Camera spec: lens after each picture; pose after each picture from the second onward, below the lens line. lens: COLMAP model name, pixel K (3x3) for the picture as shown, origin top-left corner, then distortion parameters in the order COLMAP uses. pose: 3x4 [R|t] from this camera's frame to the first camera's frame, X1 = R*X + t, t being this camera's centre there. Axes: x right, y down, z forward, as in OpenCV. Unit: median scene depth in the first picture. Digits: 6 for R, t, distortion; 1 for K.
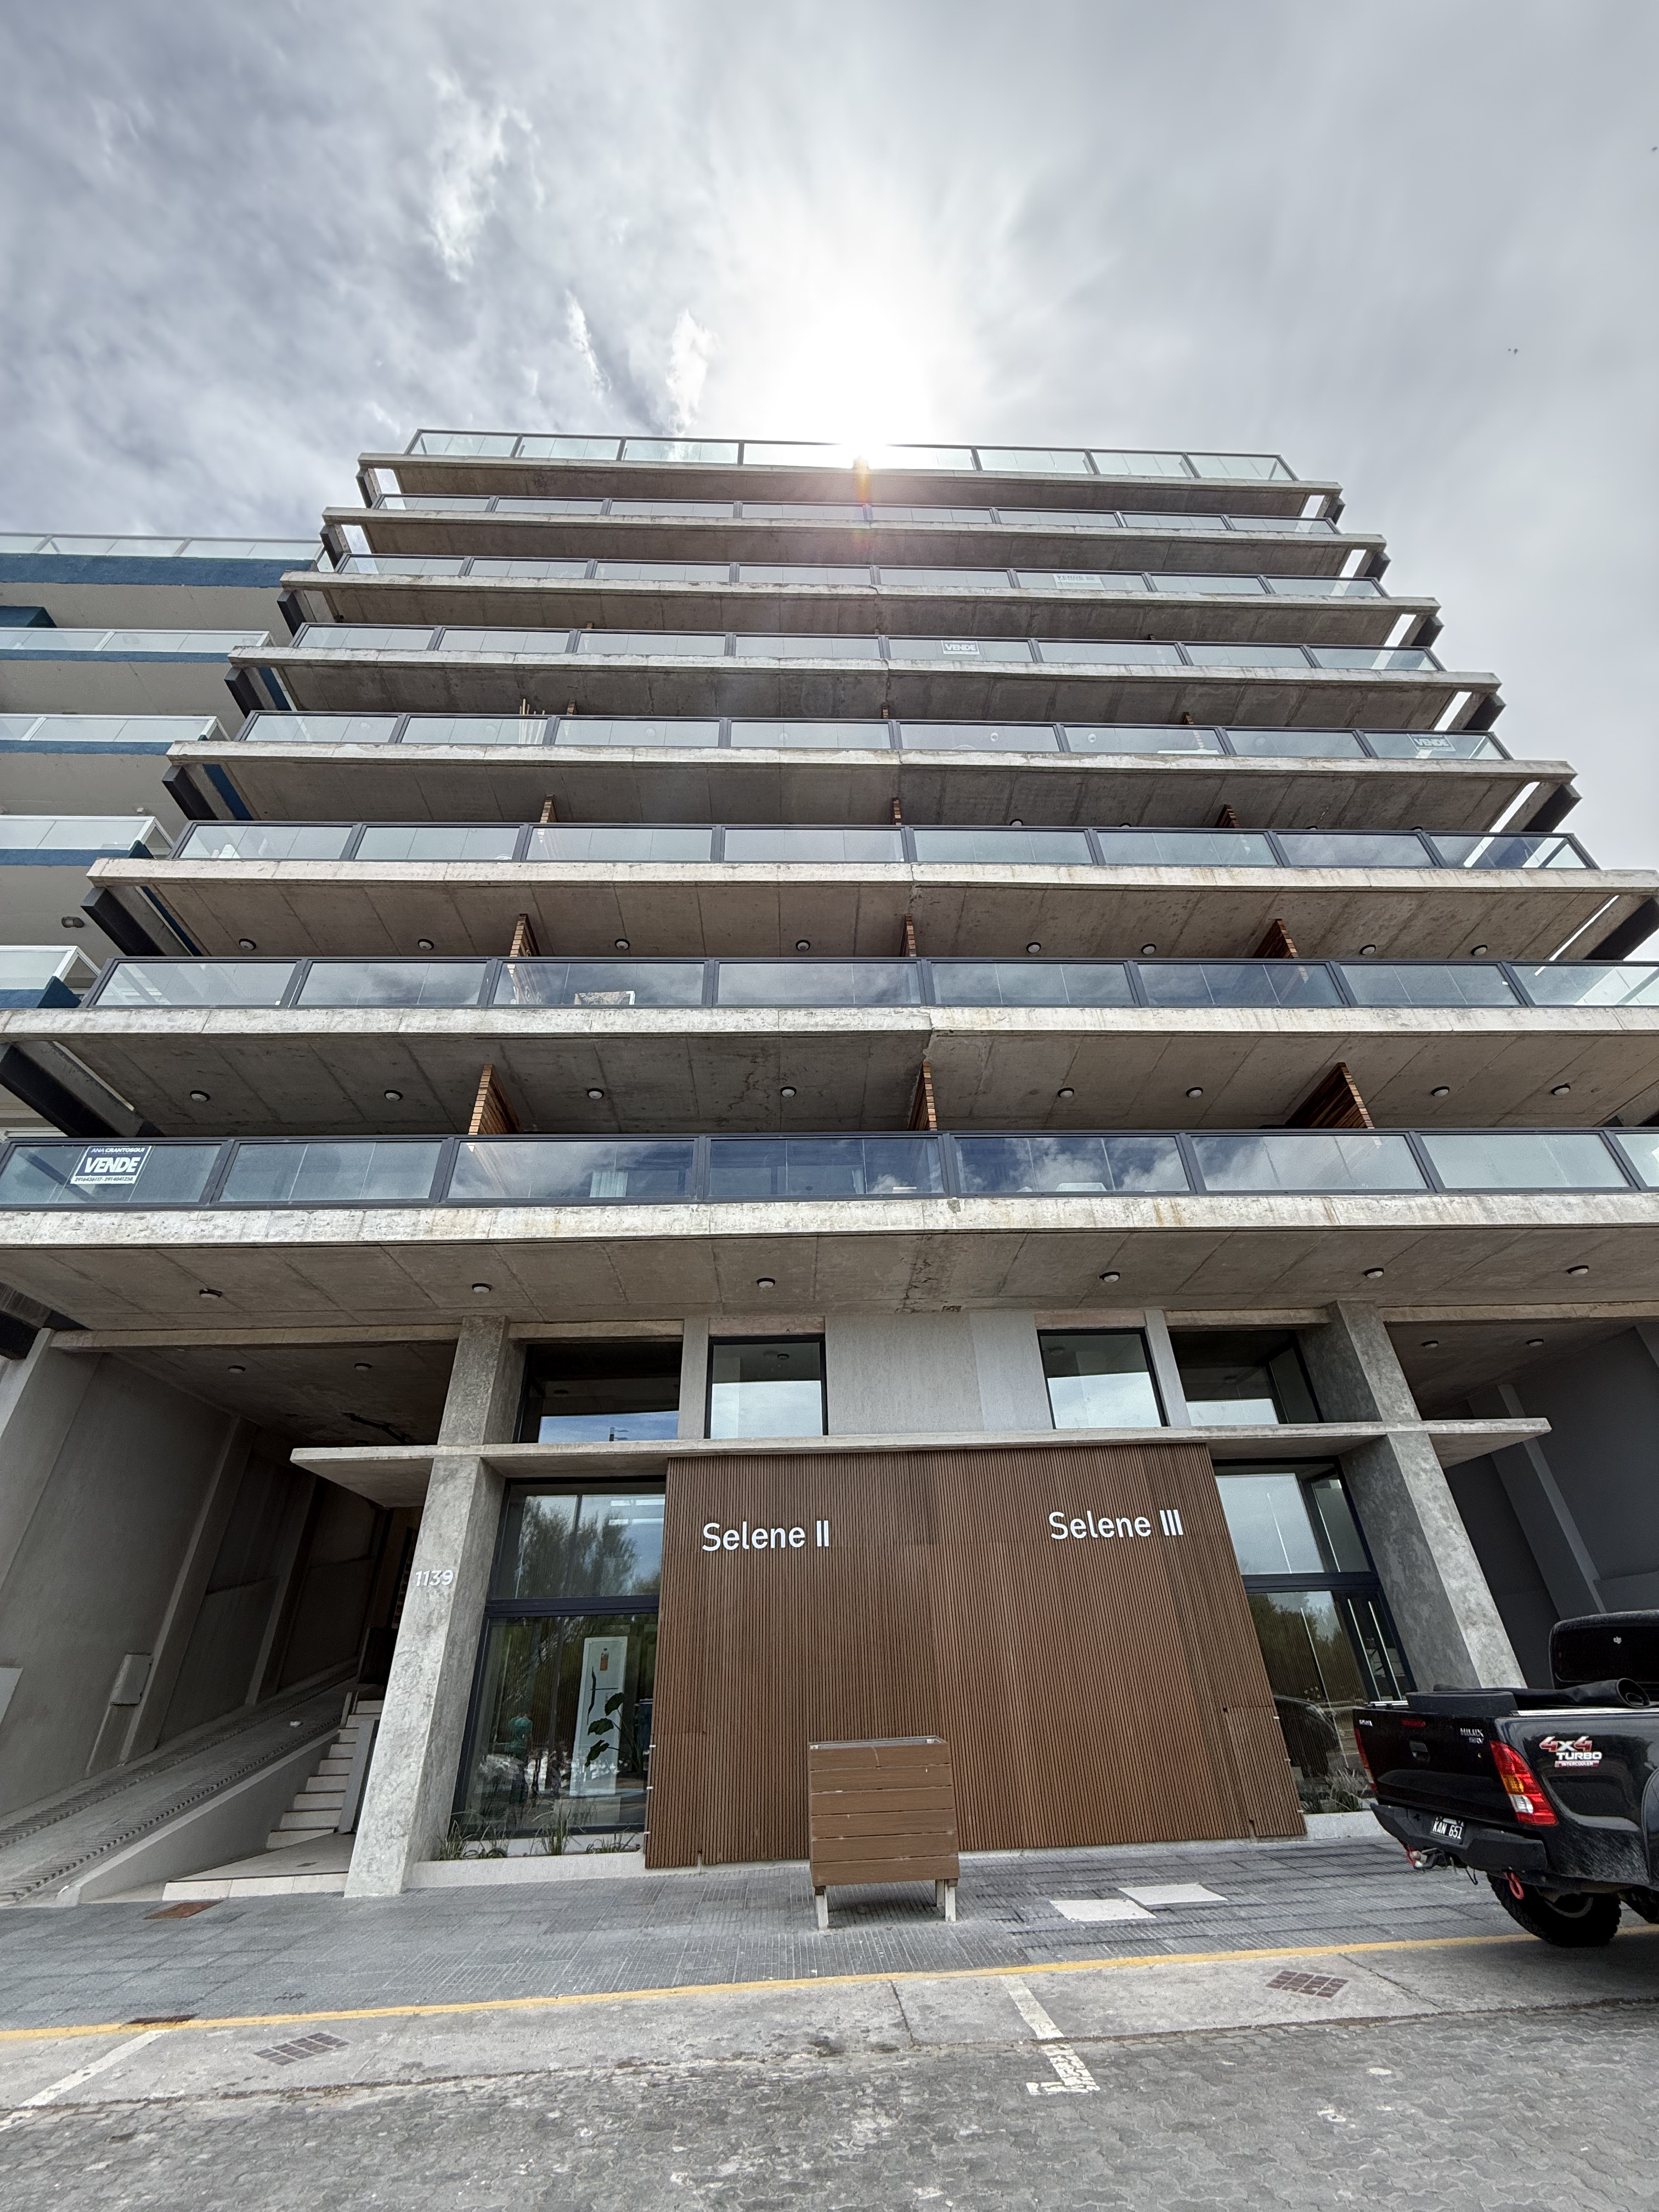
lens RADIAL K [[880.3, 0, 836.5], [0, 880.3, 1109.9], [0, 0, 1]] dist [0.000130, 0.000049]
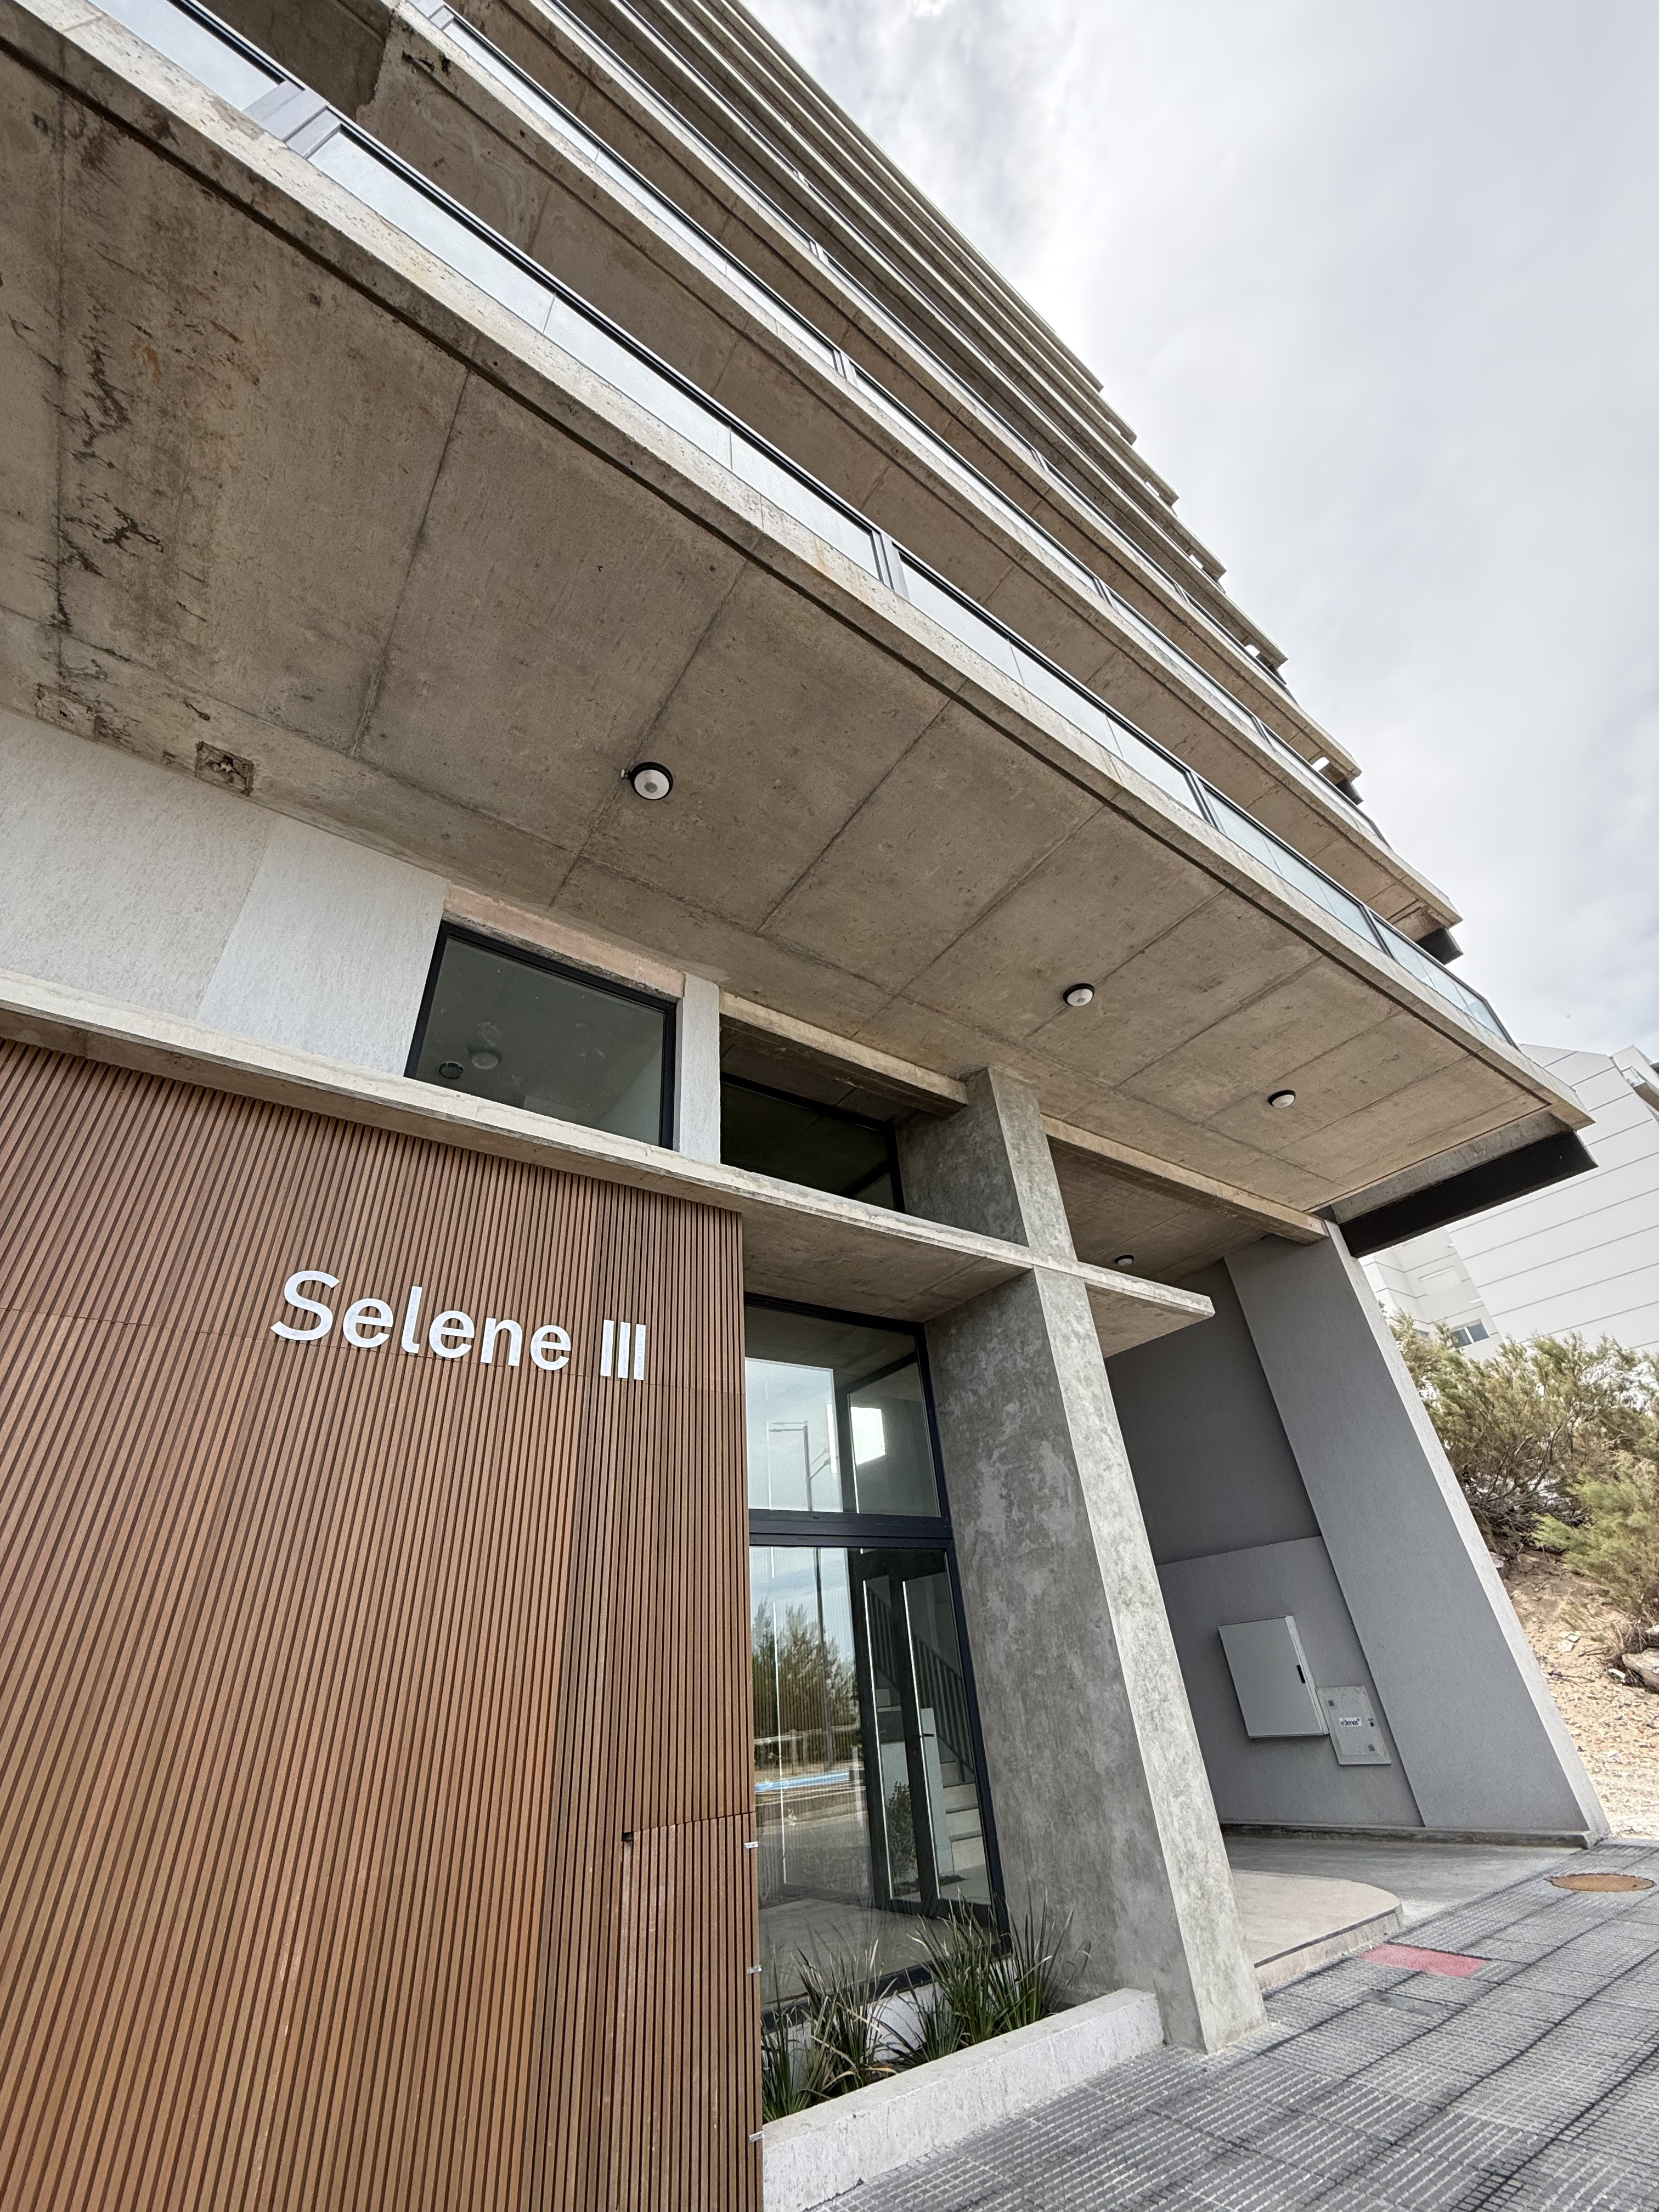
lens RADIAL K [[880.3, 0, 836.5], [0, 880.3, 1109.9], [0, 0, 1]] dist [0.000130, 0.000049]
pose [[0.838159, 0.277360, 0.469639, 0.233767], [-0.263234, 0.959836, -0.097071, 0.364635], [-0.477700, -0.042264, 0.877506, 0.582542]]
